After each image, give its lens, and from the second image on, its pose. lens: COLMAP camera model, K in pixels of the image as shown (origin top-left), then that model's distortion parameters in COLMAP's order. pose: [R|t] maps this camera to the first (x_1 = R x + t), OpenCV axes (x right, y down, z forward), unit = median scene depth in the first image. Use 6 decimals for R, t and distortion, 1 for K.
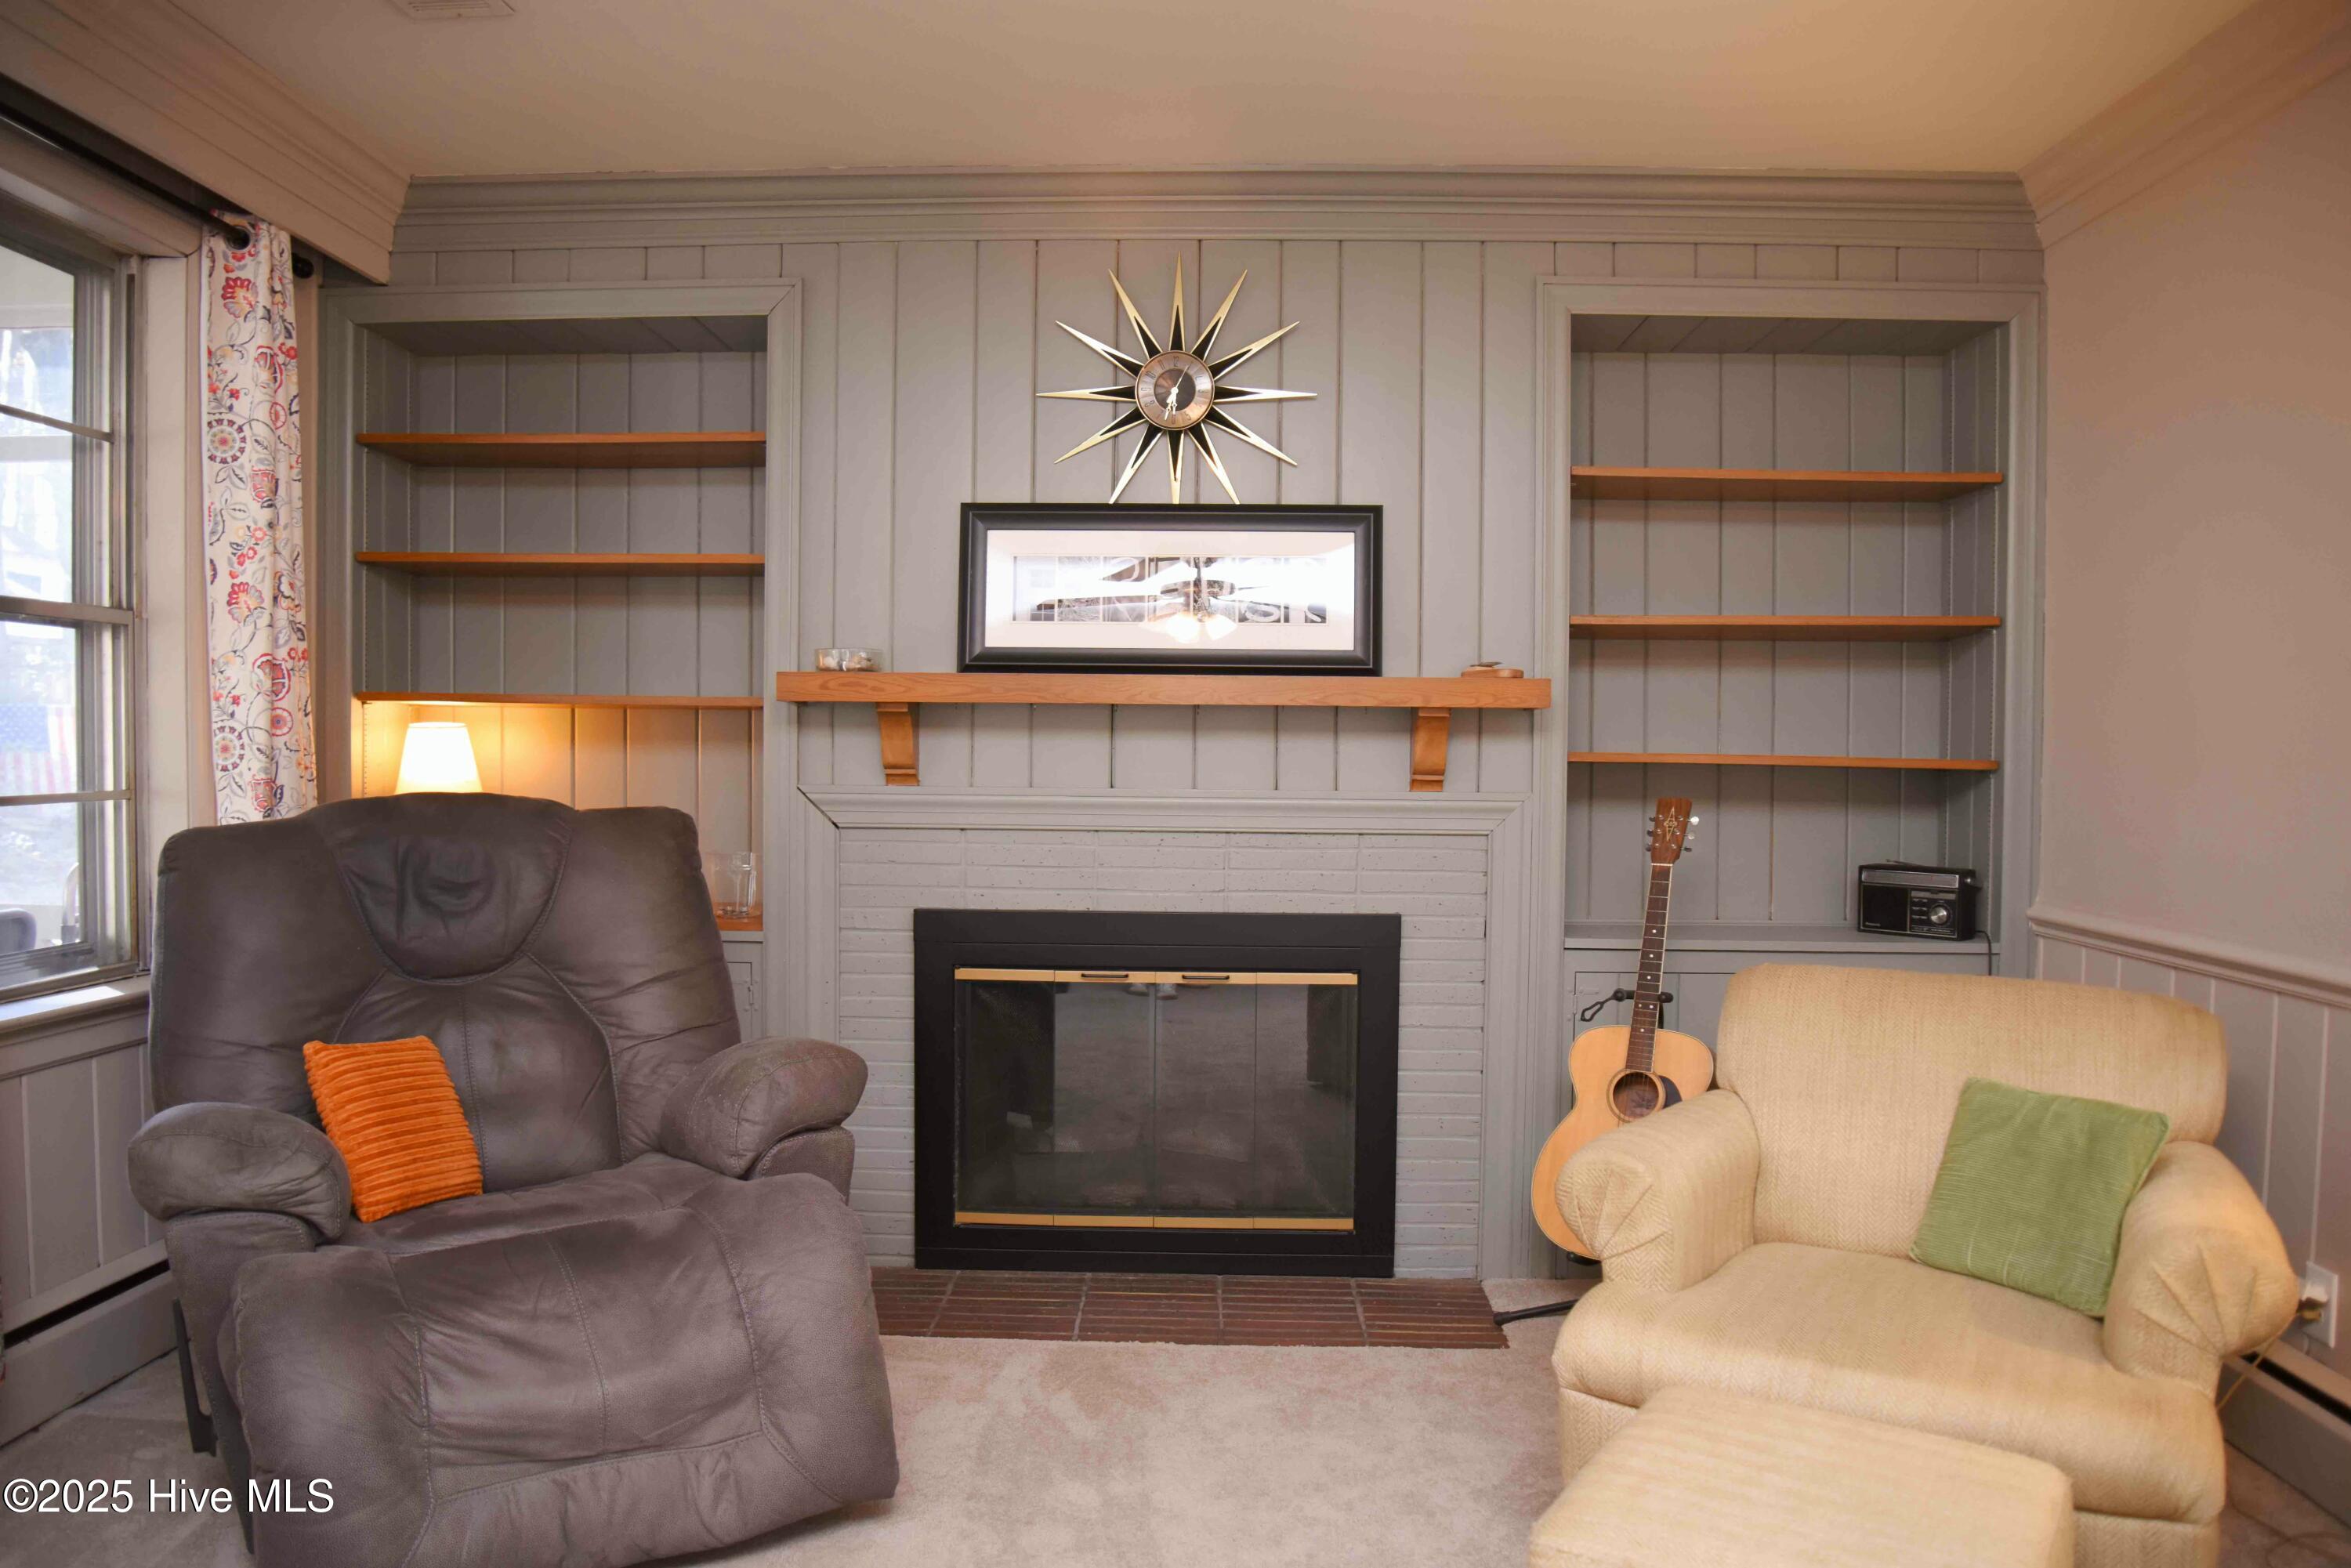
lens RADIAL K [[1730.8, 0, 1177.5], [0, 1730.8, 782.9], [0, 0, 1]] dist [-0.027829, -0.009443]
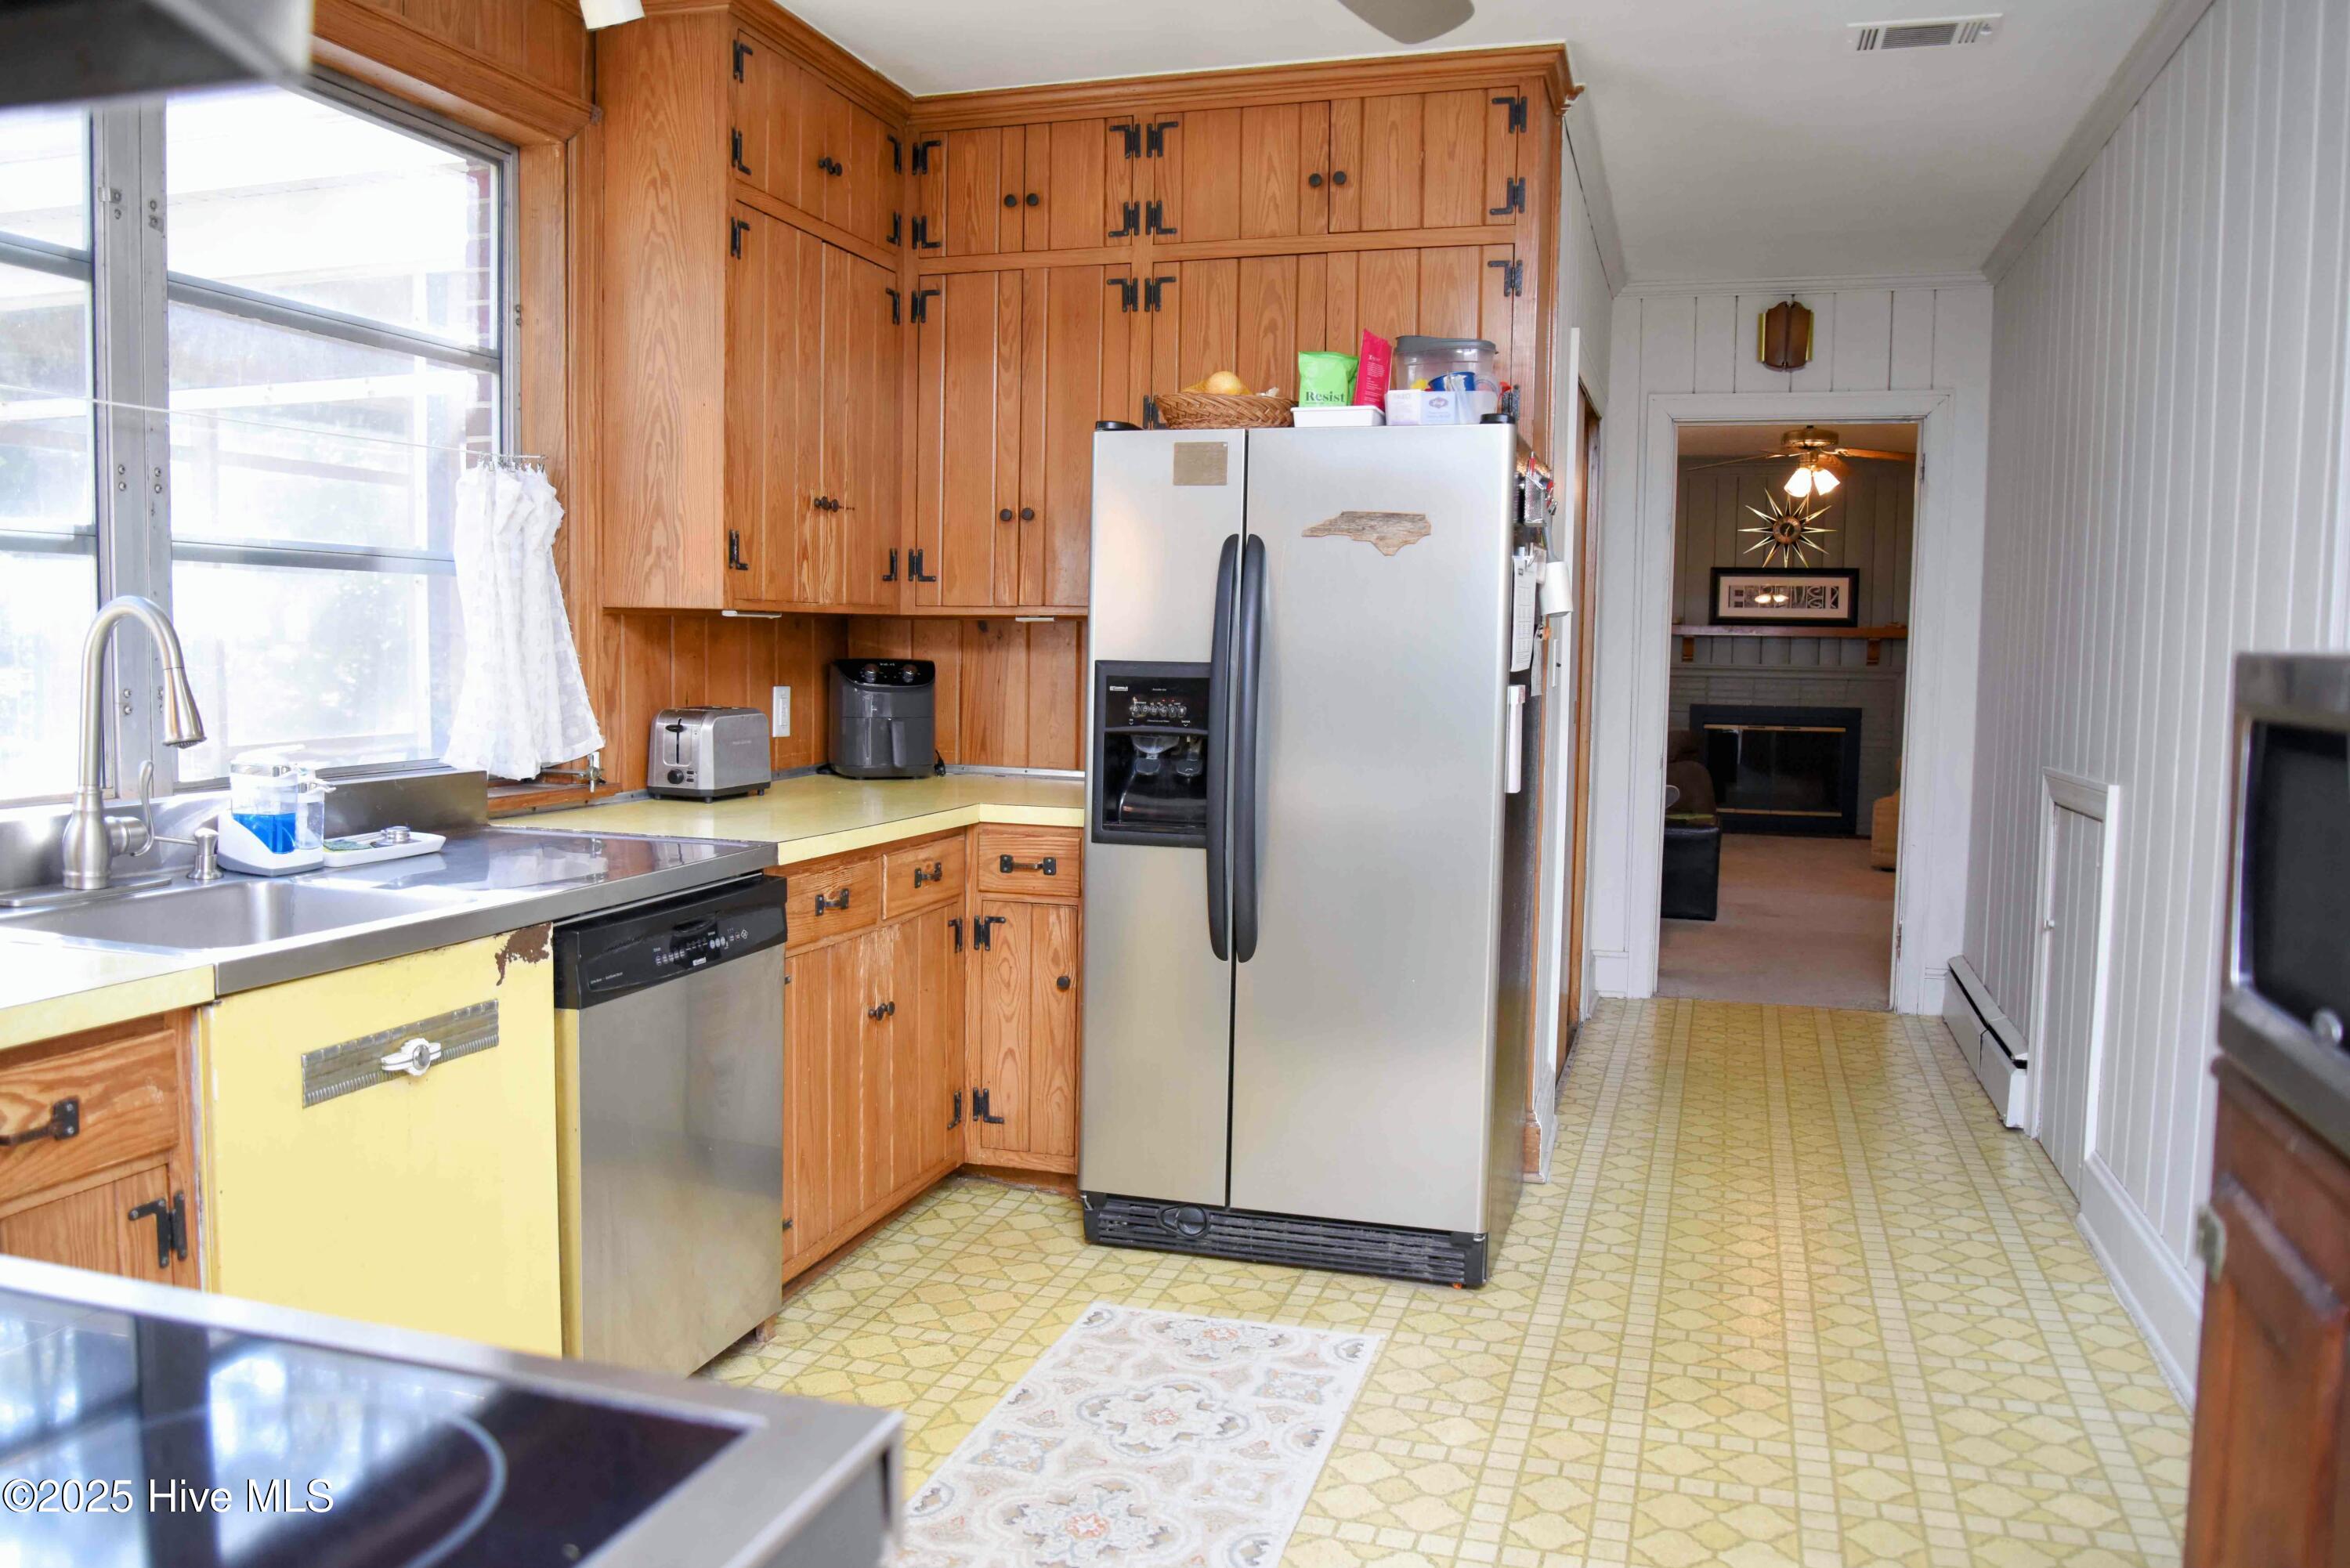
lens RADIAL K [[1730.0, 0, 1173.8], [0, 1730.0, 774.8], [0, 0, 1]] dist [-0.027829, -0.009443]
pose [[0.966394, 0.021459, -0.256168, -0.252450], [-0.008172, 0.998571, 0.052820, 0.048732], [0.256936, -0.048952, 0.965188, -2.160234]]
